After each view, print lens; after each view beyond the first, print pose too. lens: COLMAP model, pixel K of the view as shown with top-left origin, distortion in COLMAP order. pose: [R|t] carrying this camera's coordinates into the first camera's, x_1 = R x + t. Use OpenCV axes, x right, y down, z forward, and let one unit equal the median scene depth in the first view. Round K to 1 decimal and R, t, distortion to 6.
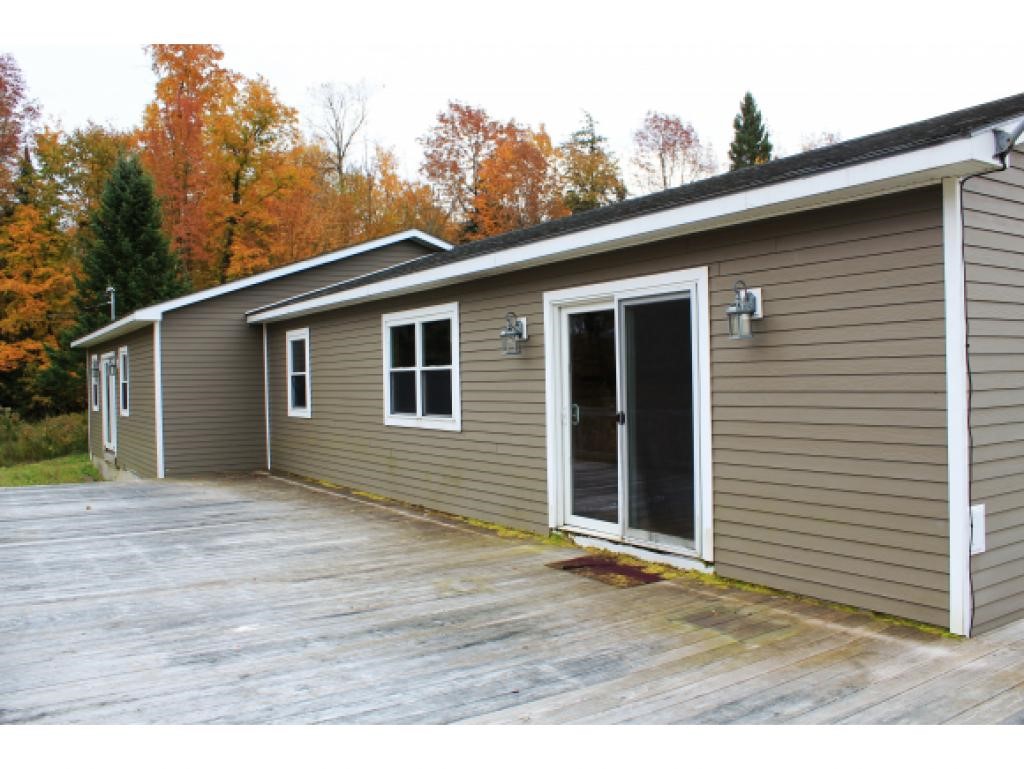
lens RADIAL K [[864.2, 0, 512.0], [0, 864.2, 384.5], [0, 0, 1]] dist [-0.000929, -0.003135]
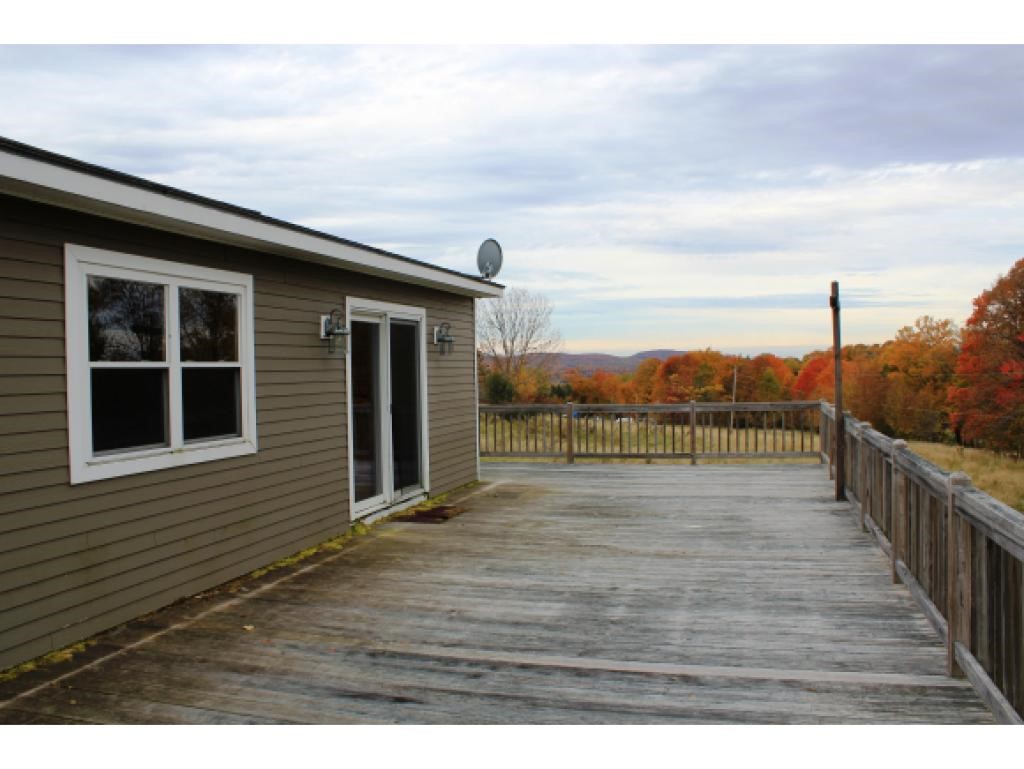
lens RADIAL K [[893.3, 0, 512.0], [0, 893.3, 384.5], [0, 0, 1]] dist [-0.011225, -0.002902]
pose [[-0.623789, 0.000040, 0.781593, -0.769544], [0.020345, 0.999662, 0.016186, -0.011220], [-0.781328, 0.025998, -0.623578, 1.273370]]
